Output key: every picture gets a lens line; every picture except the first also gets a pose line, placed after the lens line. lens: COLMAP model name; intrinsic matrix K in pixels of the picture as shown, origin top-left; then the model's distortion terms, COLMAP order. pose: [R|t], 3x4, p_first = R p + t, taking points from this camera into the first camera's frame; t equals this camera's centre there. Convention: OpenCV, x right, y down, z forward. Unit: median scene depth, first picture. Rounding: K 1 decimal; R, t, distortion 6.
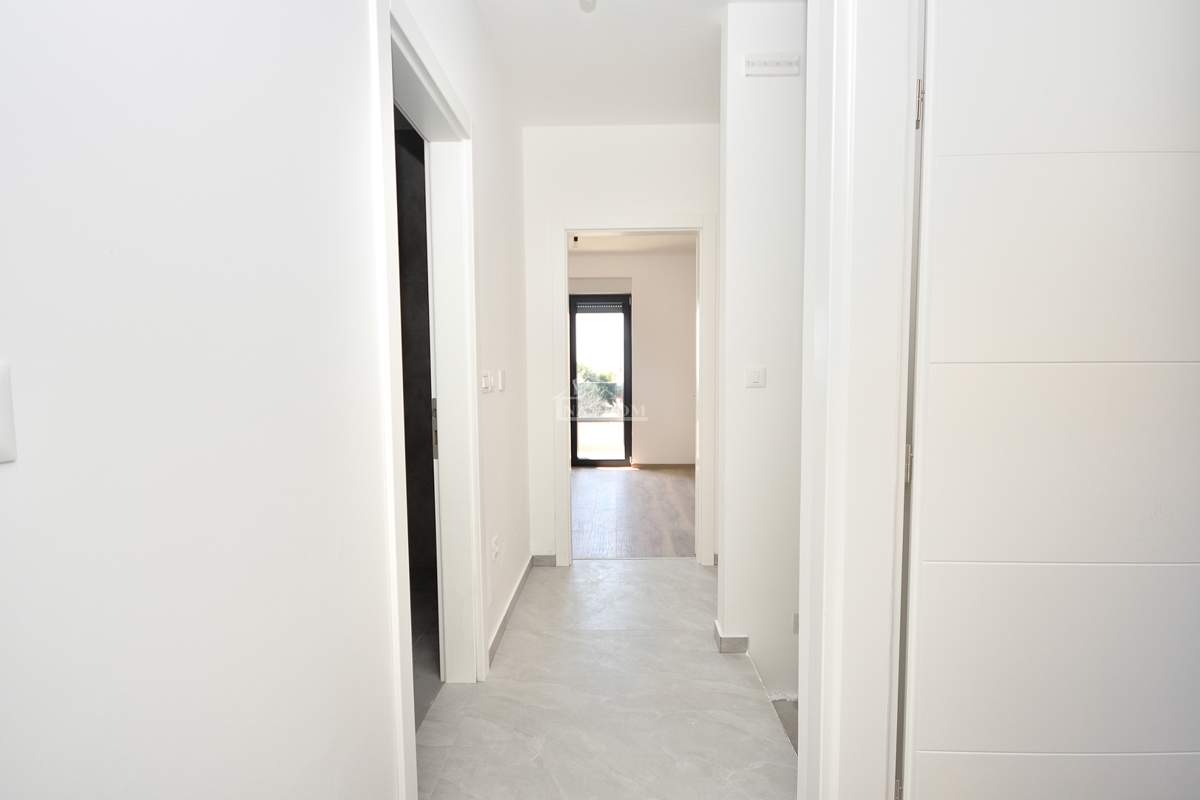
lens RADIAL K [[526.3, 0, 604.5], [0, 526.3, 410.4], [0, 0, 1]] dist [0.013240, -0.014215]
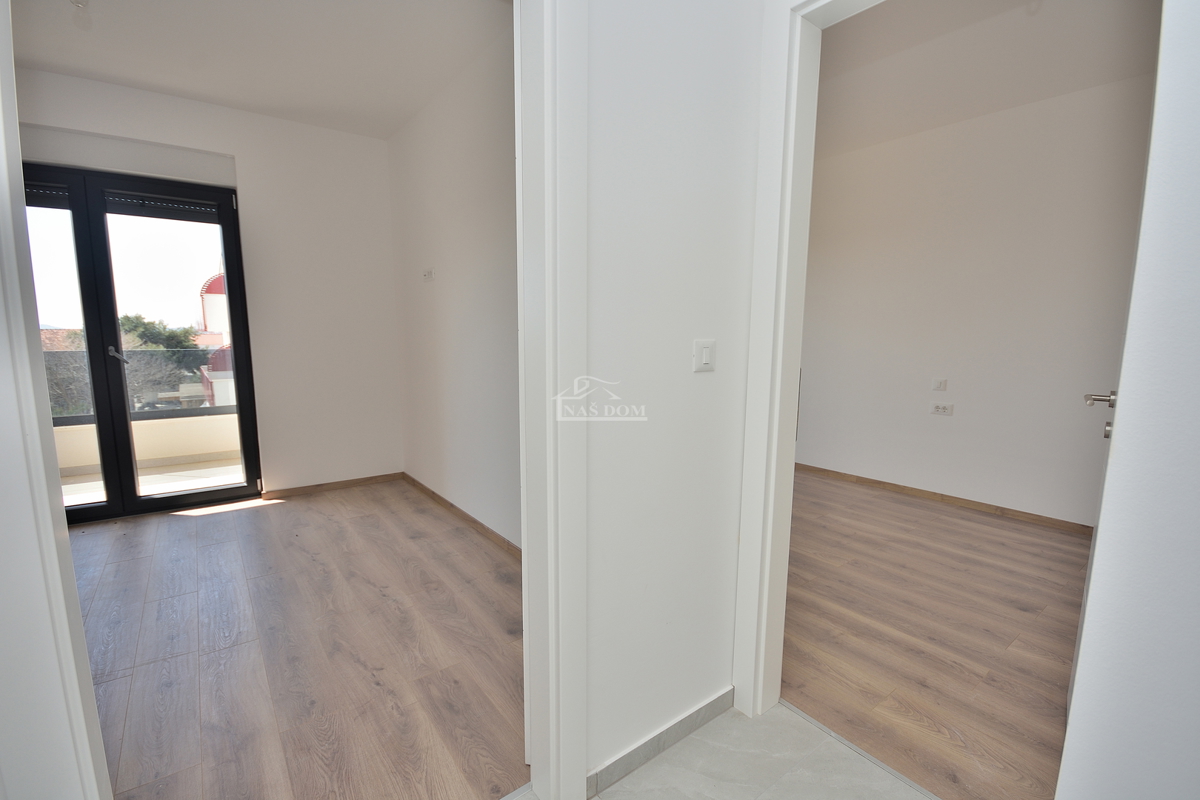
lens RADIAL K [[526.3, 0, 604.5], [0, 526.3, 410.4], [0, 0, 1]] dist [0.013240, -0.014215]
pose [[0.780424, -0.069742, 0.621349, -0.008266], [0.027115, 0.996600, 0.077805, -0.020824], [-0.624662, -0.043873, 0.779662, 0.320690]]
